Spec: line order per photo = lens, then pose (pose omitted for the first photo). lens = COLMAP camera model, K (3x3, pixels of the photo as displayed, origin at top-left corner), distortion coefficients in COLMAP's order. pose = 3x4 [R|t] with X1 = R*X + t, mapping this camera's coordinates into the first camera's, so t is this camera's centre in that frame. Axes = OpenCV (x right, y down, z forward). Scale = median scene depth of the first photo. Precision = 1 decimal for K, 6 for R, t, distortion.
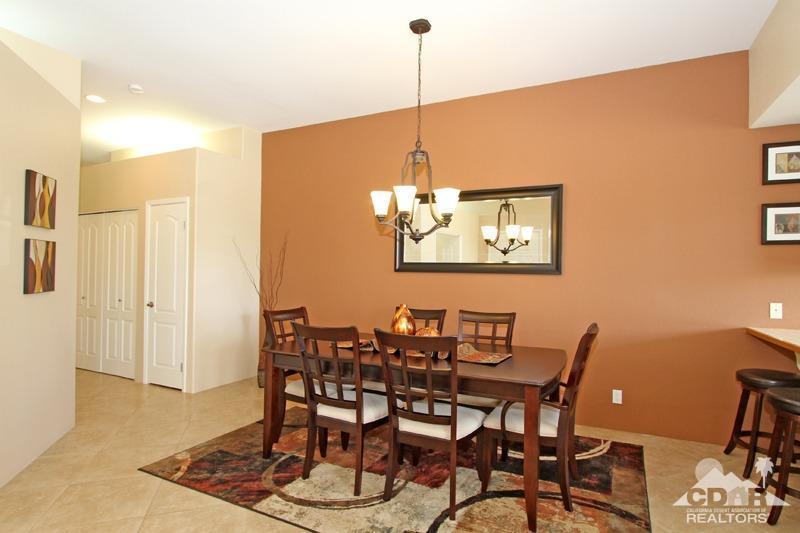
lens RADIAL K [[429.2, 0, 405.7], [0, 429.2, 269.6], [0, 0, 1]] dist [0.002081, -0.000919]
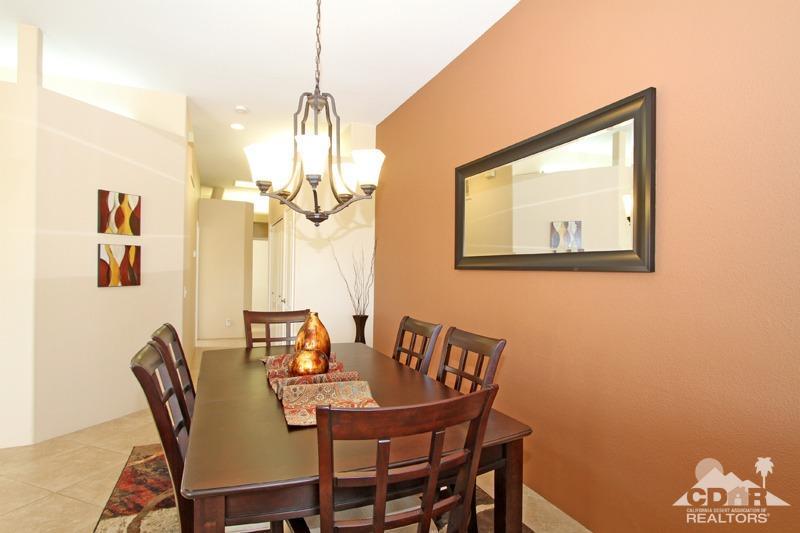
lens RADIAL K [[429.2, 0, 405.7], [0, 429.2, 269.6], [0, 0, 1]] dist [0.002081, -0.000919]
pose [[0.768069, -0.006006, -0.640339, 0.574576], [0.003975, 0.999981, -0.004611, 0.012935], [0.640355, 0.000996, 0.768079, 0.543109]]
